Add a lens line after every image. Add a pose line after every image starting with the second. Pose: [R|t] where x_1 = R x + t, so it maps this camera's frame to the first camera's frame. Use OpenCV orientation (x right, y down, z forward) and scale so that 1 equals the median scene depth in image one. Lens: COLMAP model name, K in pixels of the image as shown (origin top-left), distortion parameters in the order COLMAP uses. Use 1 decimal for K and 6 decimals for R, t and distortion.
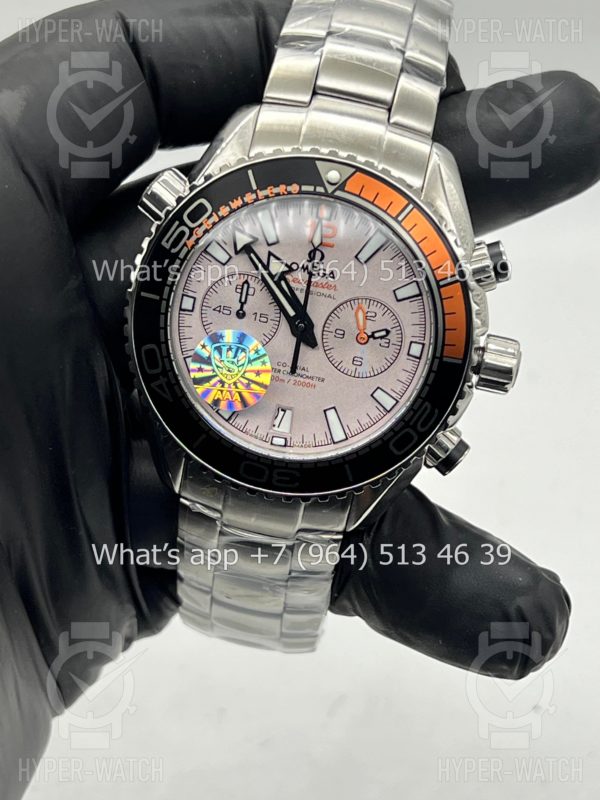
lens RADIAL K [[1695.5, 0, 302.7], [0, 1695.5, 380.2], [0, 0, 1]] dist [0.537804, -7.628305]
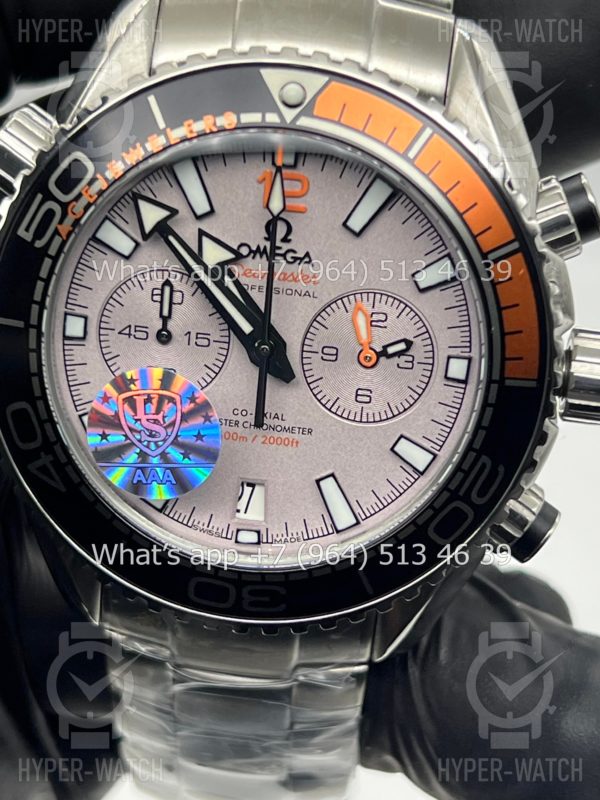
lens RADIAL K [[1815.9, 0, 300.8], [0, 1815.9, 416.0], [0, 0, 1]] dist [0.329298, -0.163731]
pose [[0.995394, -0.092163, -0.026400, 0.026604], [0.093620, 0.993759, 0.060641, -0.045725], [0.020646, -0.062833, 0.997810, 0.352747]]
